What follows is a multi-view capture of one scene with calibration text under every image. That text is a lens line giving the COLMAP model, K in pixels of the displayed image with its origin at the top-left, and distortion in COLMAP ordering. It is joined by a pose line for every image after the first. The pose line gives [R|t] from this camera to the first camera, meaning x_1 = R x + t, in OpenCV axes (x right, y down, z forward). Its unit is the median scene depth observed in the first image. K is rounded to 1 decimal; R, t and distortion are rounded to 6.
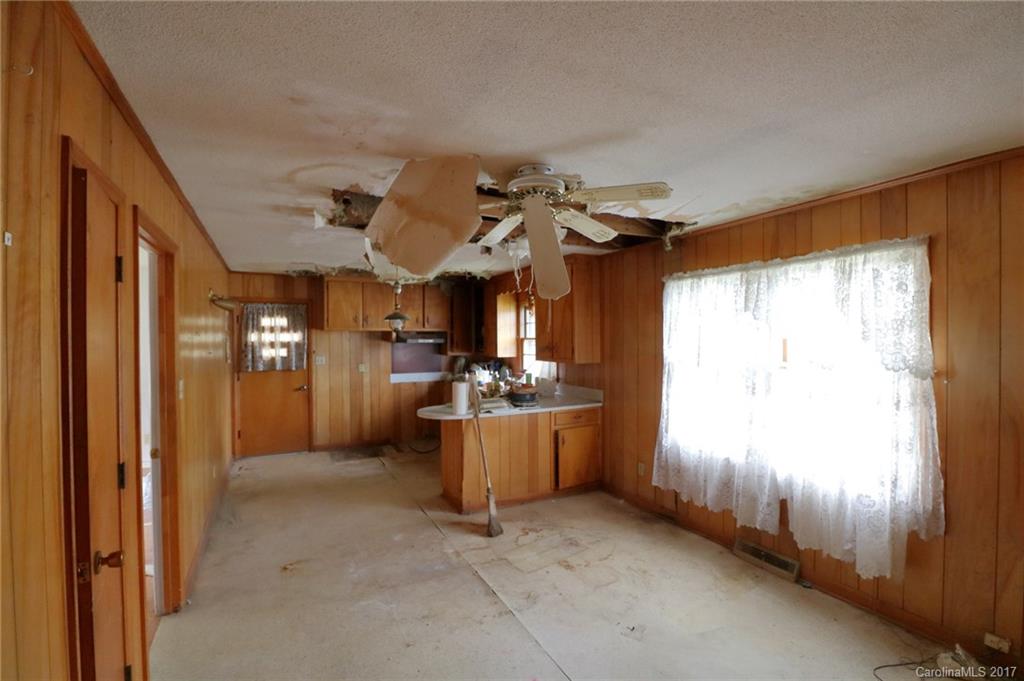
lens RADIAL K [[487.4, 0, 514.2], [0, 487.4, 341.7], [0, 0, 1]] dist [0.000332, -0.001837]
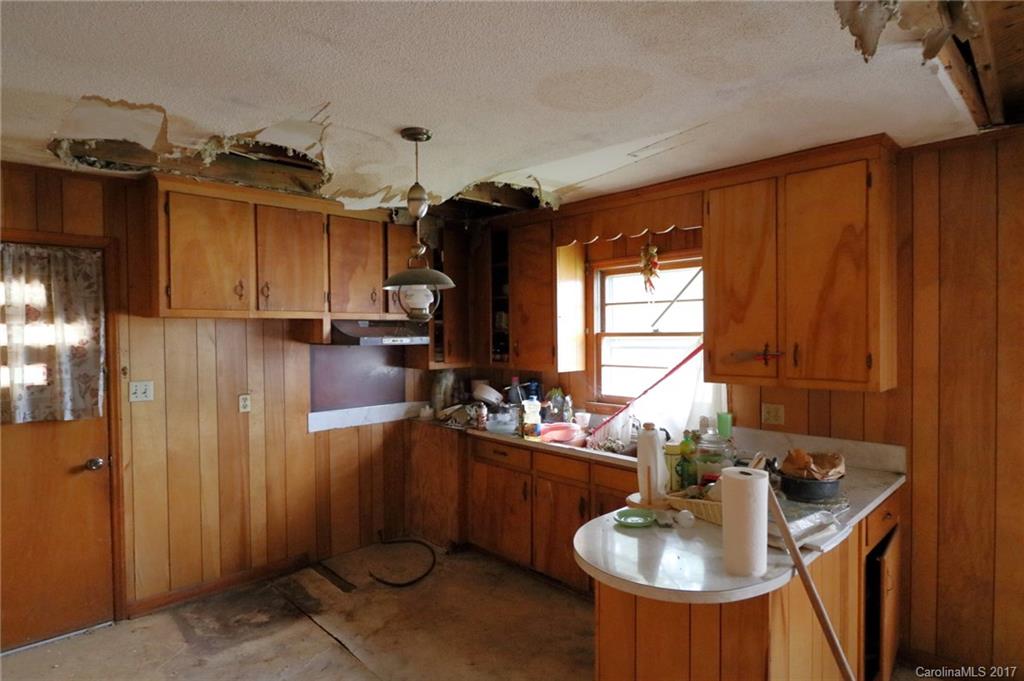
lens RADIAL K [[564.9, 0, 509.8], [0, 564.9, 339.5], [0, 0, 1]] dist [-0.006482, -0.000537]
pose [[0.953748, -0.008366, 0.300491, -0.247826], [0.006980, 0.999959, 0.005687, -0.005049], [-0.300526, -0.003326, 0.953768, 0.464318]]
